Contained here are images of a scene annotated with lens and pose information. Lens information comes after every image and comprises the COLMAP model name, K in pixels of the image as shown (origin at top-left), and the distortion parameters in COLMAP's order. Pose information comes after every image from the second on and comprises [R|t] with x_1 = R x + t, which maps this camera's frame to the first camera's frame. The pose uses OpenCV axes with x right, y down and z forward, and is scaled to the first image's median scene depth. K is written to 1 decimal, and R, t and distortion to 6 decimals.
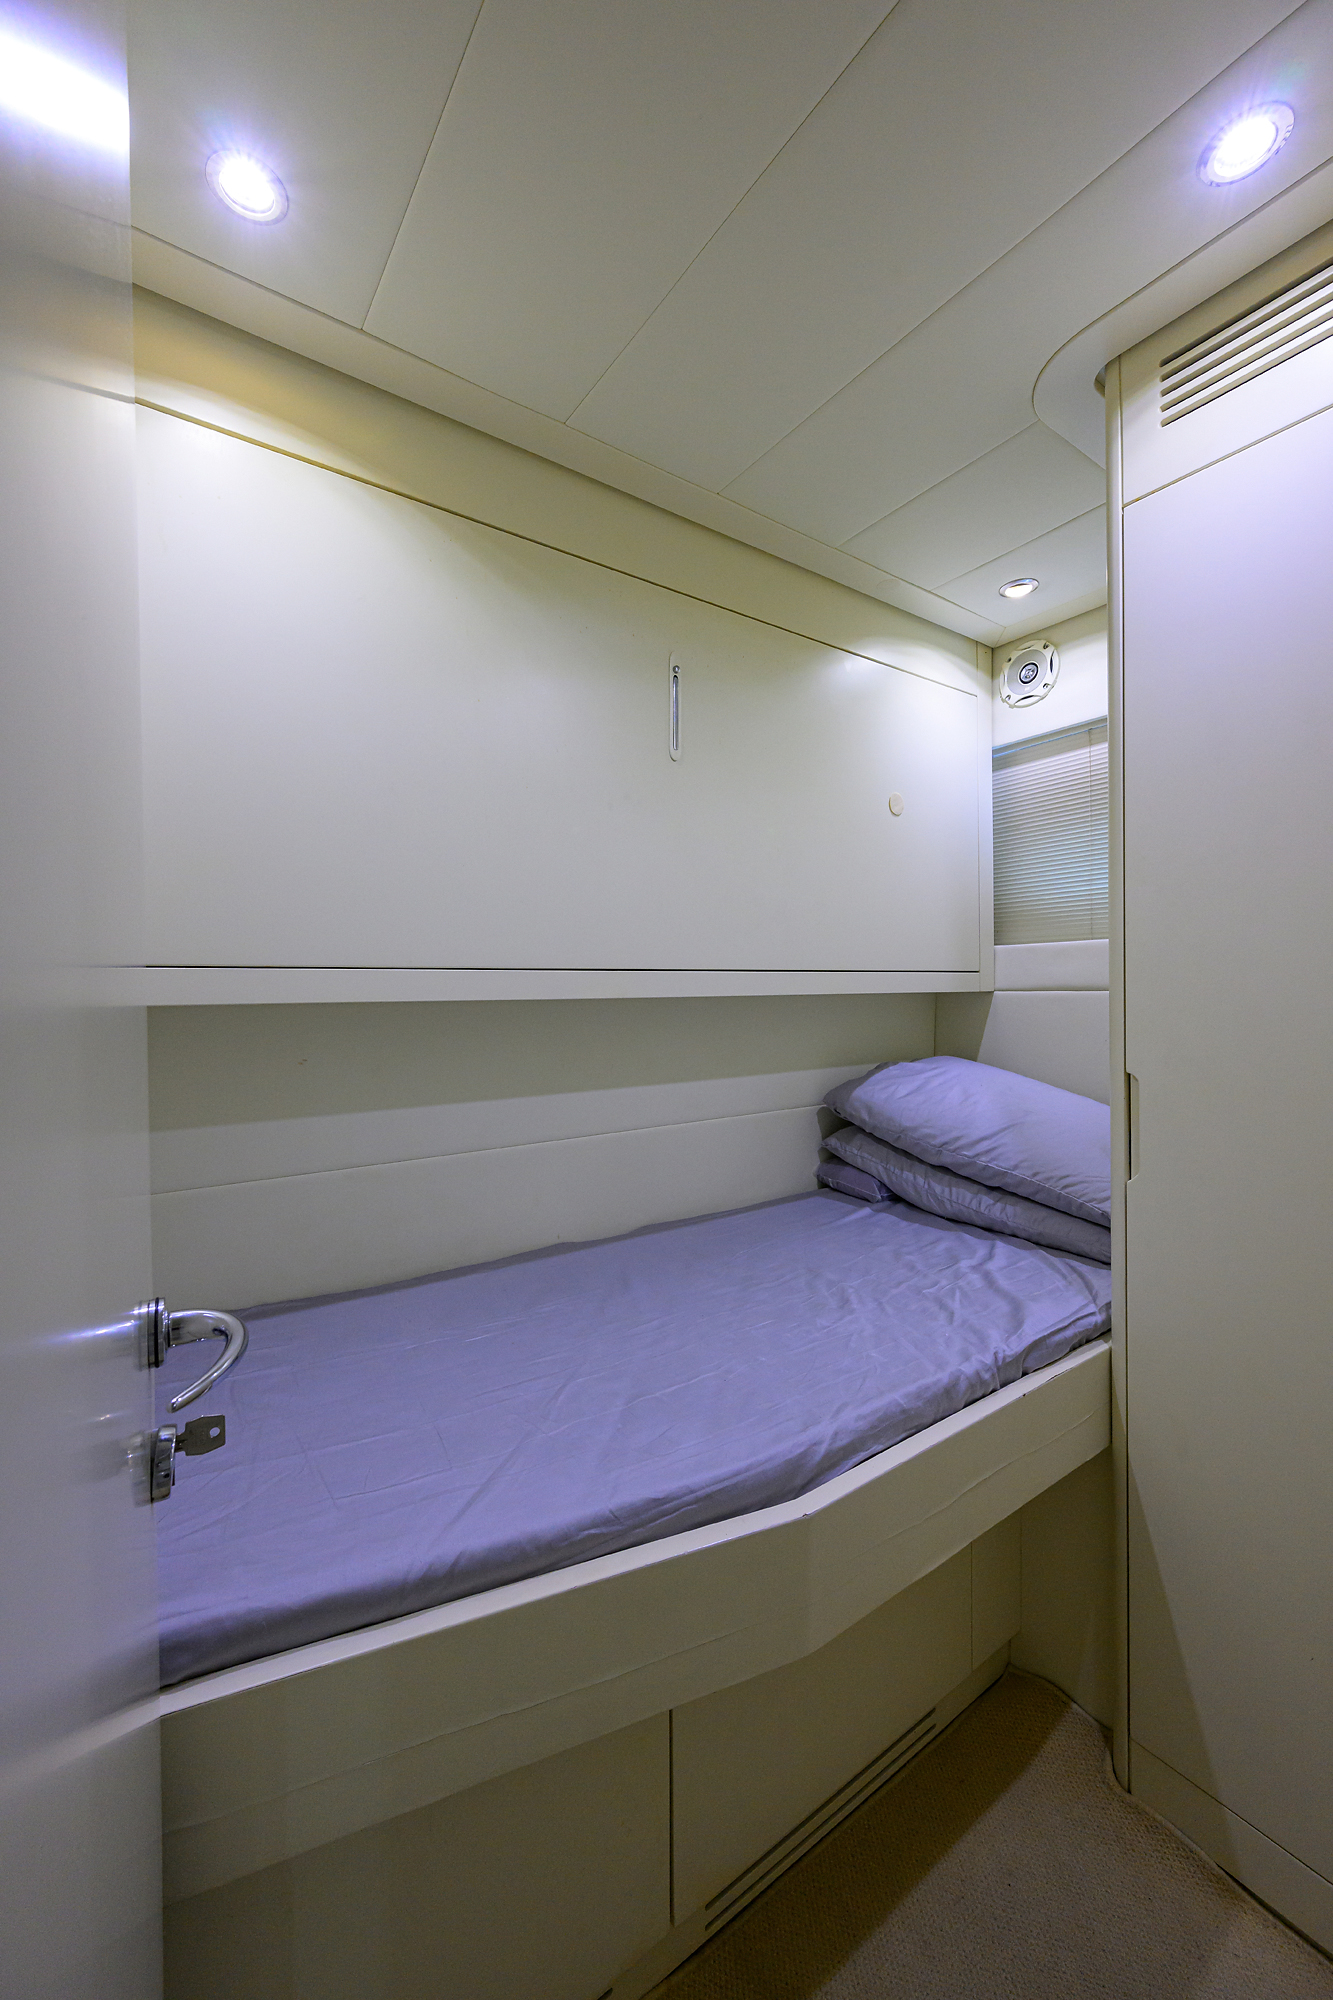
lens RADIAL K [[782.5, 0, 669.9], [0, 782.5, 995.7], [0, 0, 1]] dist [-0.001888, 0.002402]
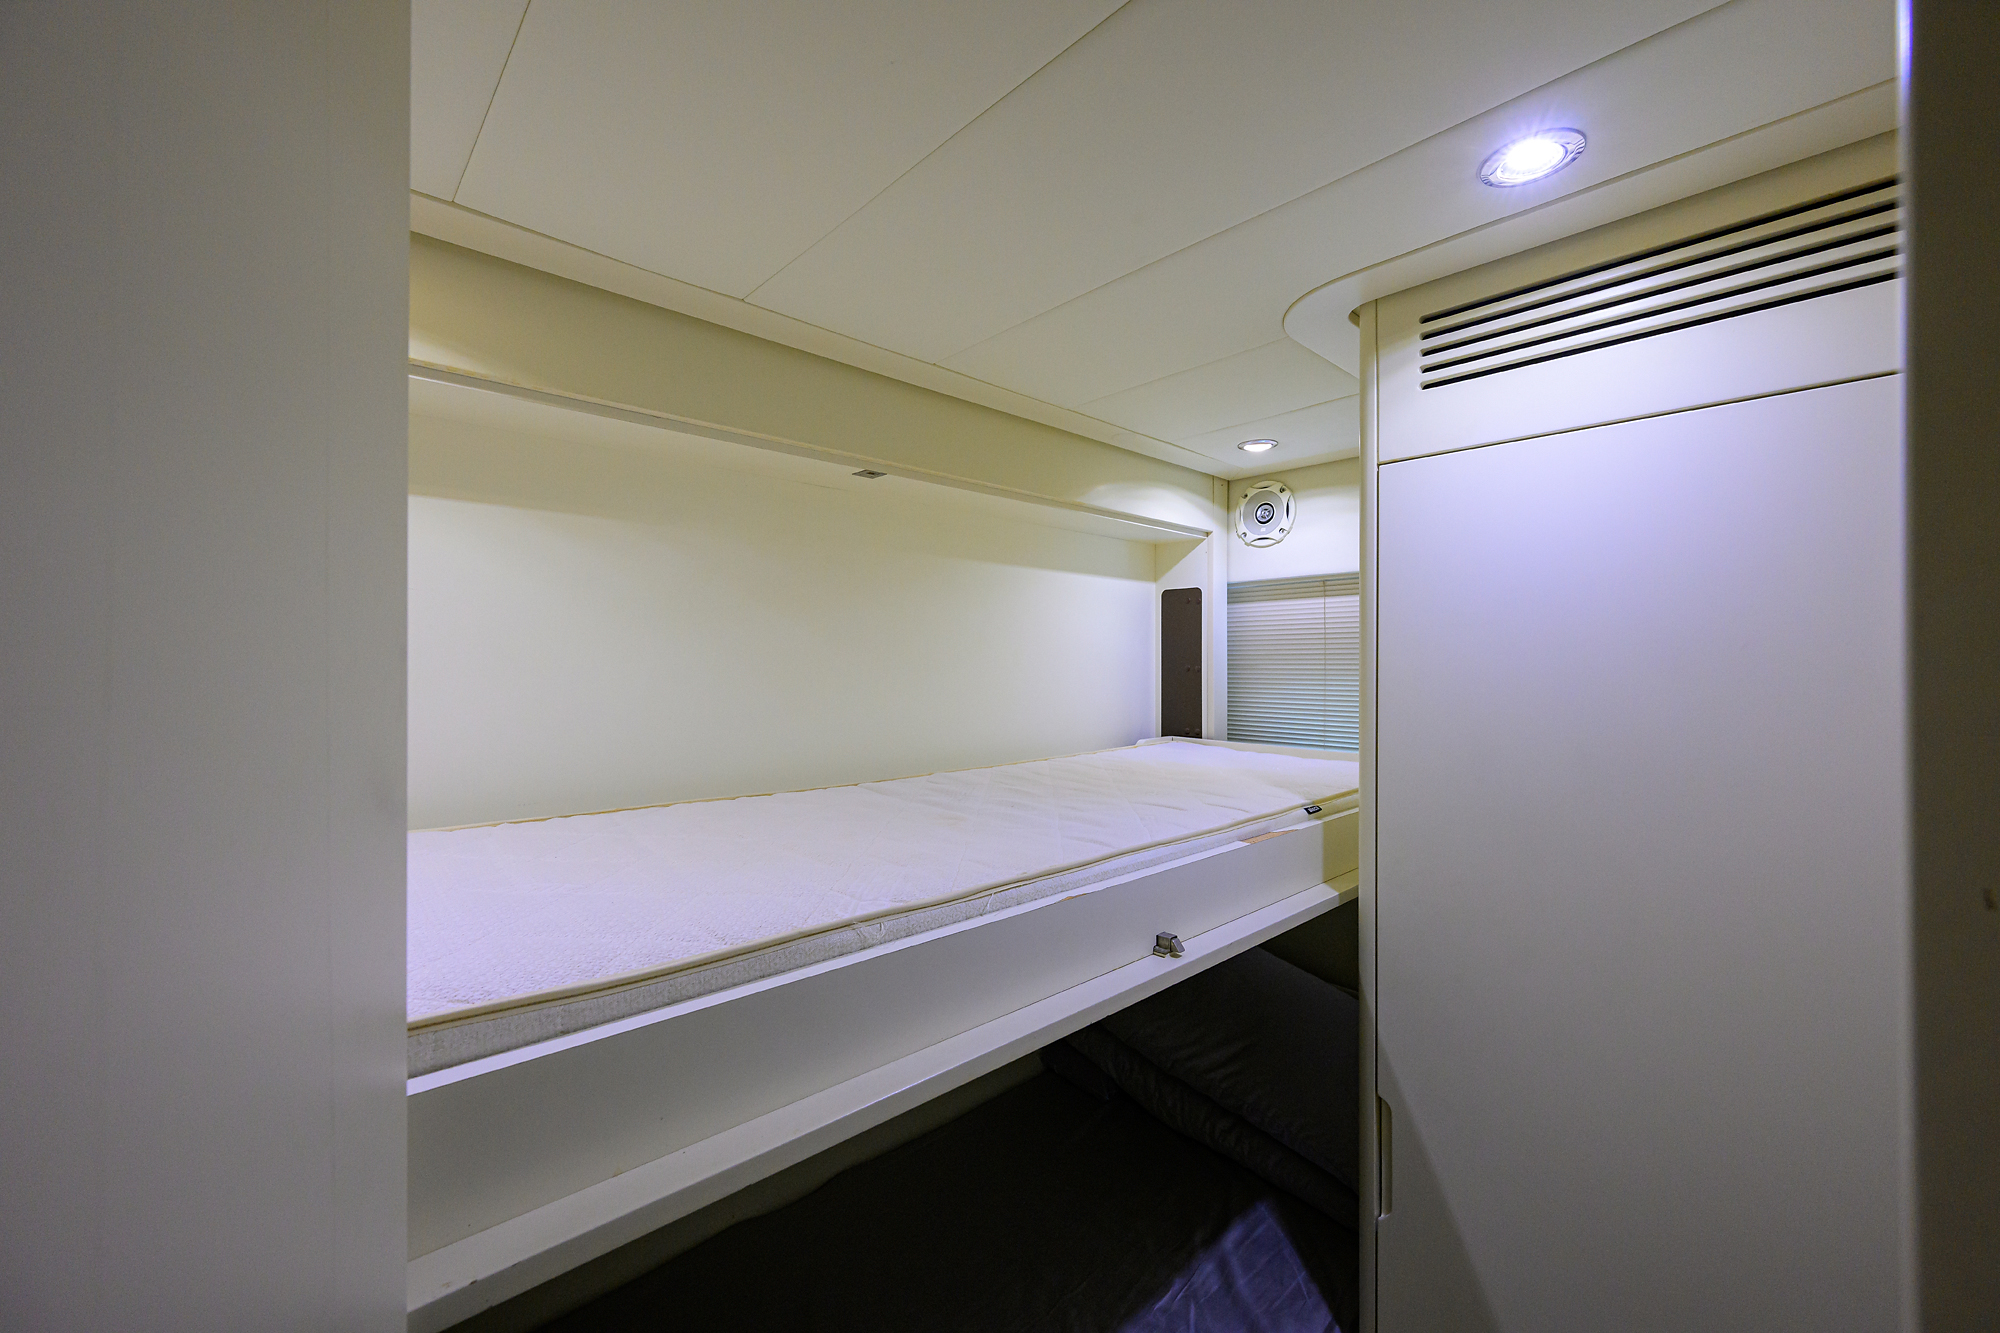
lens RADIAL K [[782.5, 0, 1013.0], [0, 782.5, 666.7], [0, 0, 1]] dist [-0.001888, 0.002402]
pose [[0.990222, 0.012935, 0.138899, 0.034298], [-0.011807, 0.999890, -0.008942, -0.329778], [-0.139000, 0.007214, 0.990266, 0.146411]]
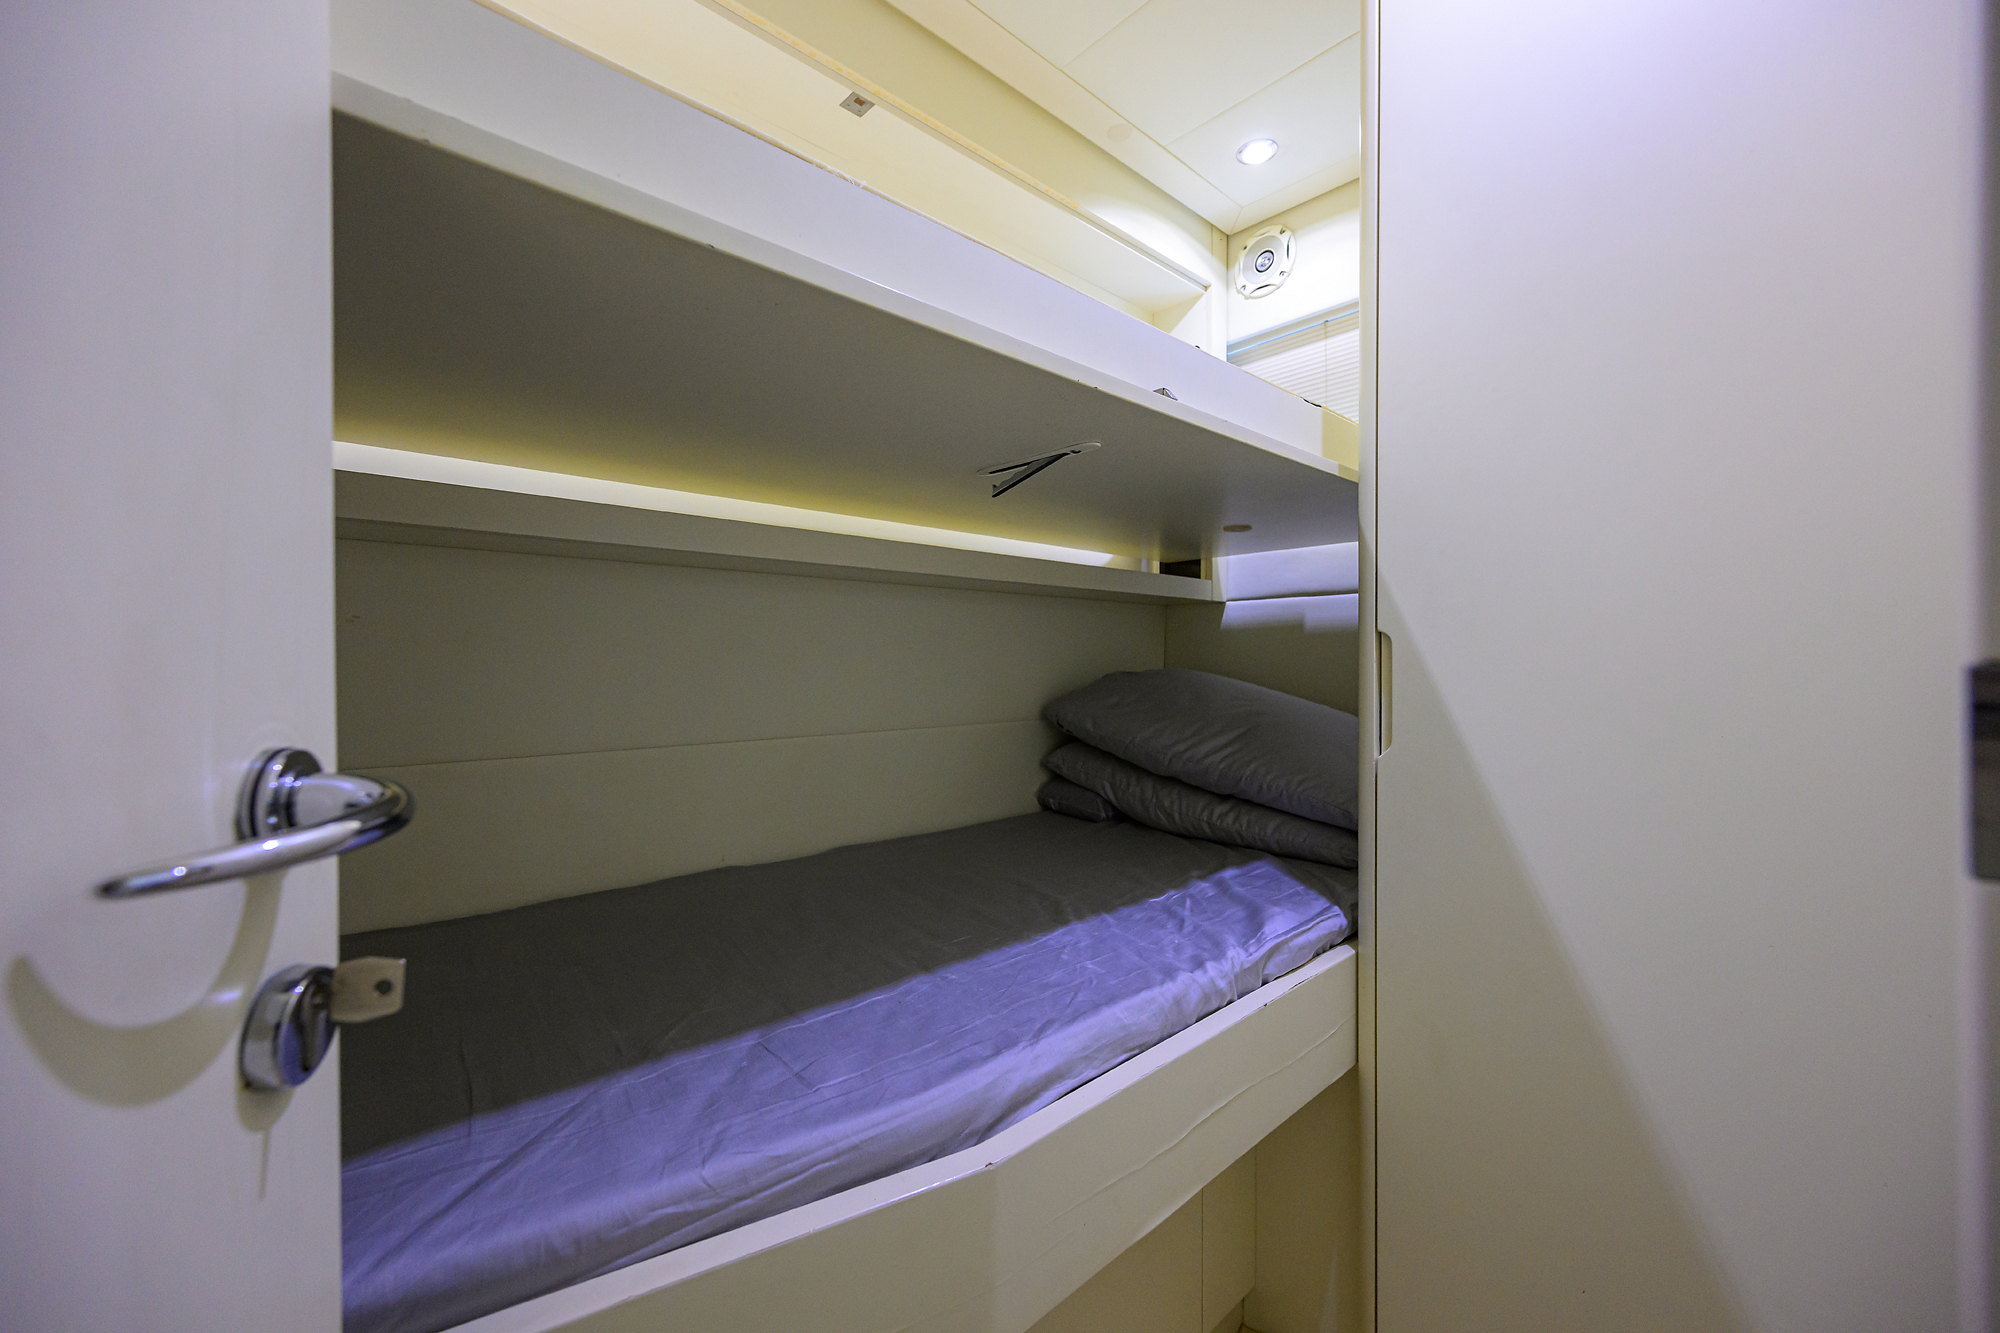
lens RADIAL K [[782.5, 0, 1009.7], [0, 782.5, 664.4], [0, 0, 1]] dist [-0.001888, 0.002402]
pose [[0.991472, 0.009649, 0.129966, 0.057328], [-0.009255, 0.999951, -0.003635, 0.122930], [-0.129994, 0.002401, 0.991512, 0.167620]]
